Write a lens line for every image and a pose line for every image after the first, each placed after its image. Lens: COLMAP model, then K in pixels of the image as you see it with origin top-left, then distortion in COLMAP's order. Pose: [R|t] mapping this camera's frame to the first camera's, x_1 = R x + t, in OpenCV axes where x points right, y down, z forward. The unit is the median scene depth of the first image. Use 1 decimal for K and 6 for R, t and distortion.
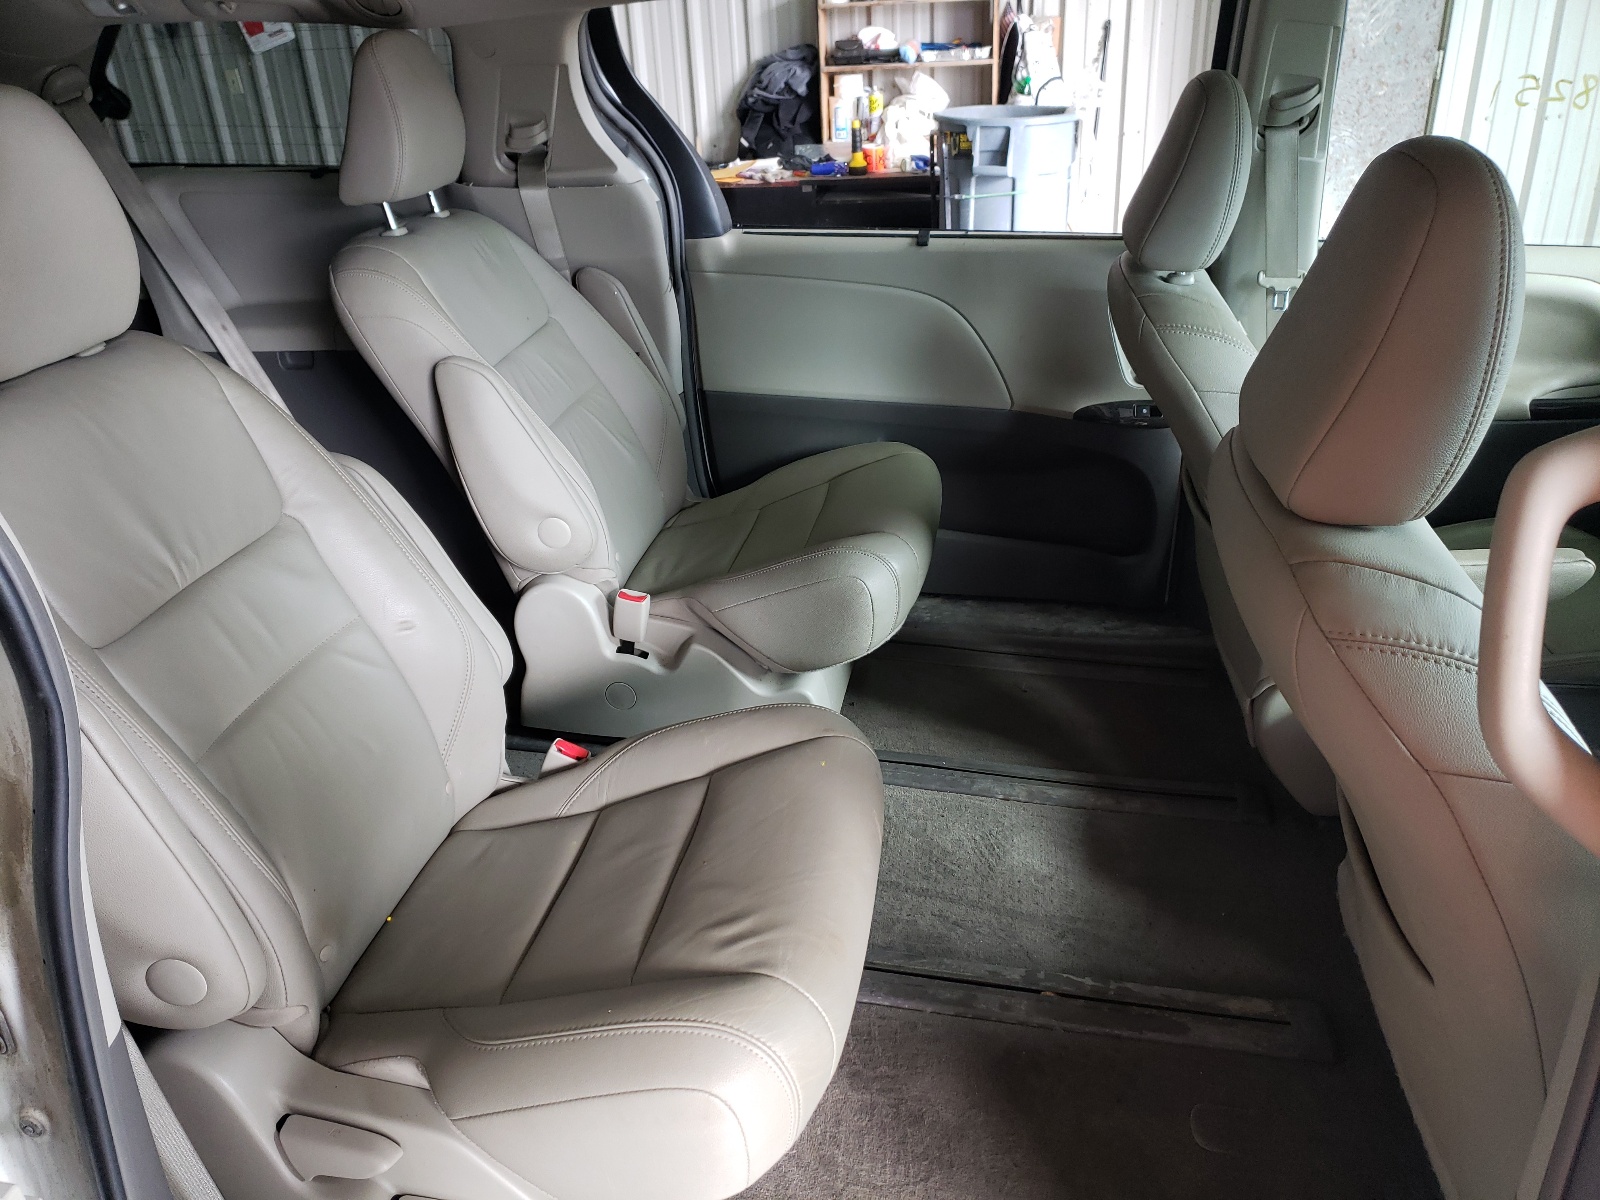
lens RADIAL K [[1241.2, 0, 748.2], [0, 1241.2, 599.7], [0, 0, 1]] dist [0.008845, 0.011169]
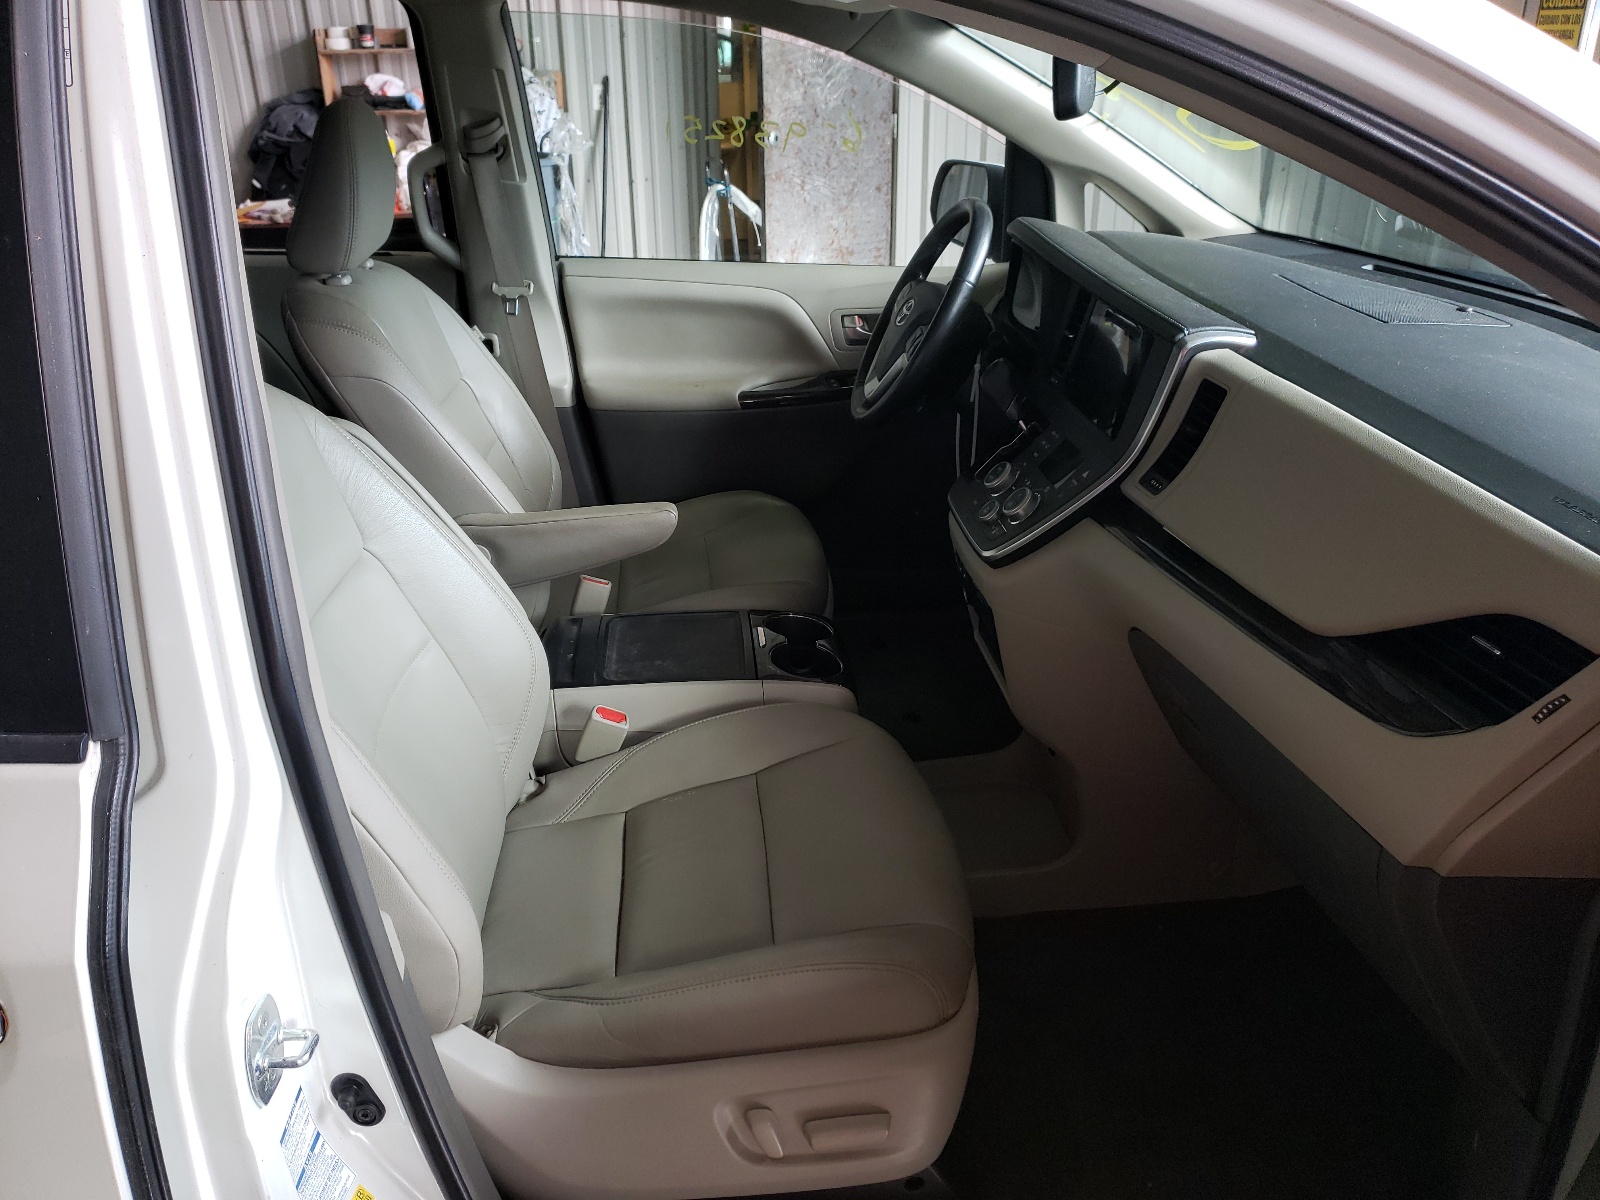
lens RADIAL K [[1241.2, 0, 748.2], [0, 1241.2, 599.7], [0, 0, 1]] dist [0.008845, 0.011169]
pose [[0.967555, -0.069834, 0.242817, 0.115506], [0.079506, 0.996375, -0.030252, 0.025561], [-0.239824, 0.048576, 0.969600, -0.044763]]
